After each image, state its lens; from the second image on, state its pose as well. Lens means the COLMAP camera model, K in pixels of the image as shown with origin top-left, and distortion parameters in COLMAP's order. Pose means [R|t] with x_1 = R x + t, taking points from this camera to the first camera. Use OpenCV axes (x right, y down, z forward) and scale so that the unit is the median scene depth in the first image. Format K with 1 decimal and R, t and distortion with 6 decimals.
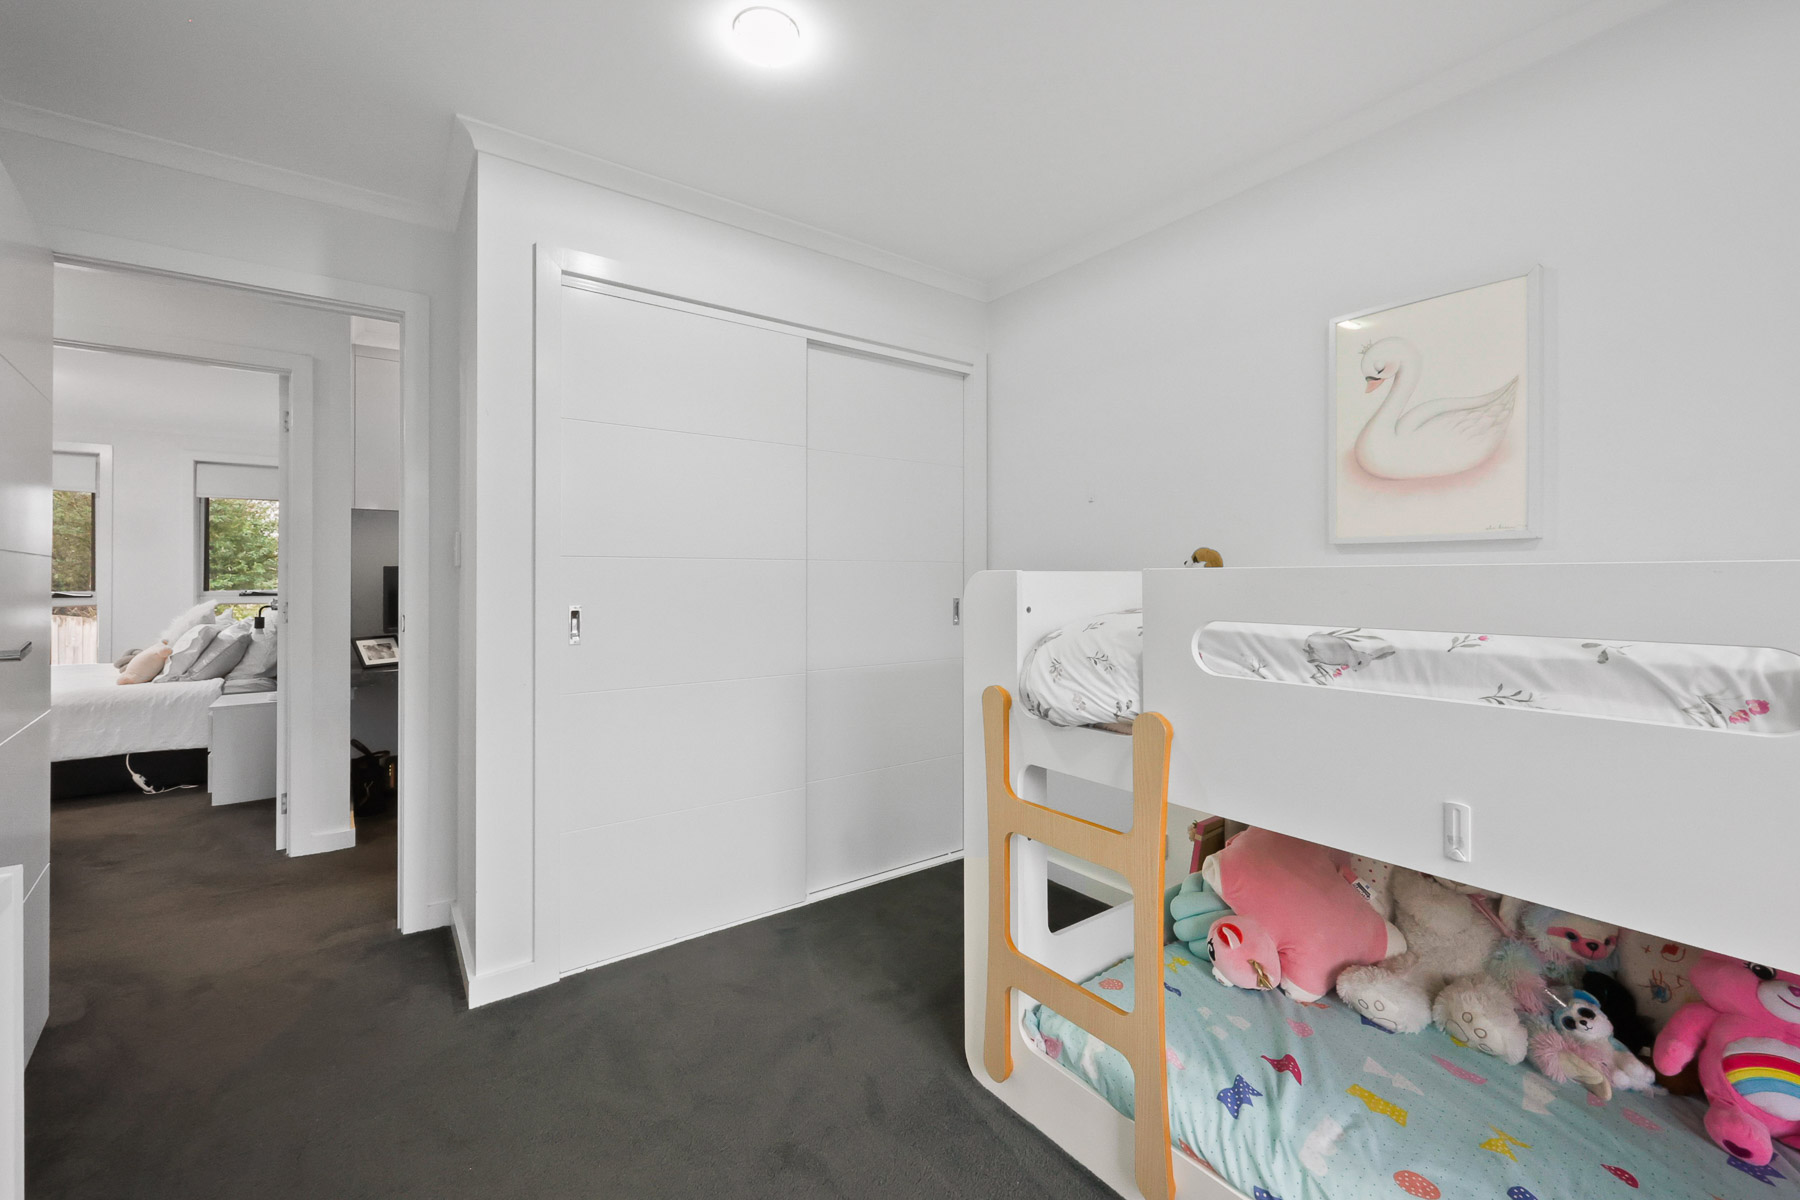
lens RADIAL K [[734.5, 0, 898.8], [0, 734.5, 570.0], [0, 0, 1]] dist [-0.000101, 0.000019]
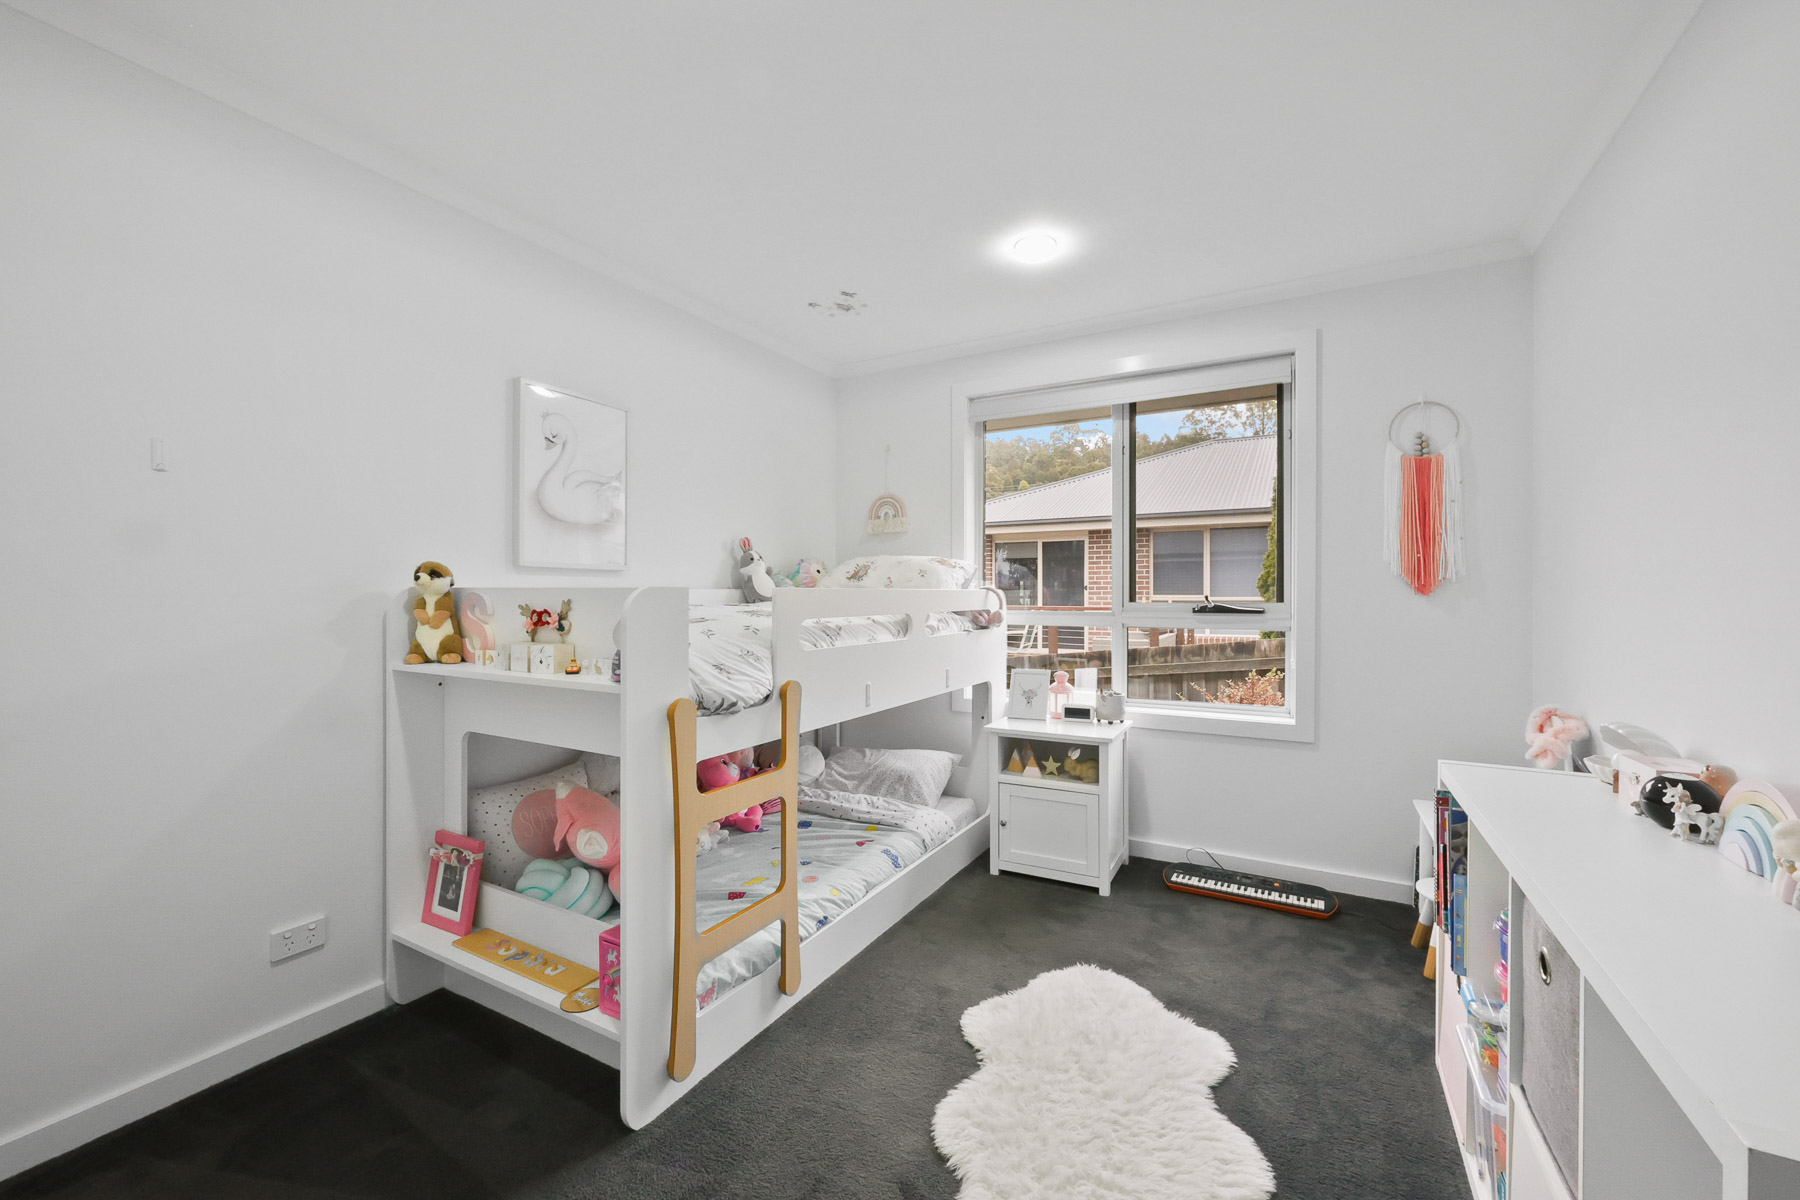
lens RADIAL K [[731.7, 0, 902.8], [0, 731.7, 594.3], [0, 0, 1]] dist [-0.000831, -0.000041]
pose [[-0.416643, 0.000128, 0.909070, -0.919980], [-0.006902, 0.999971, -0.003305, 0.012656], [-0.909044, -0.007651, -0.416630, 1.138873]]
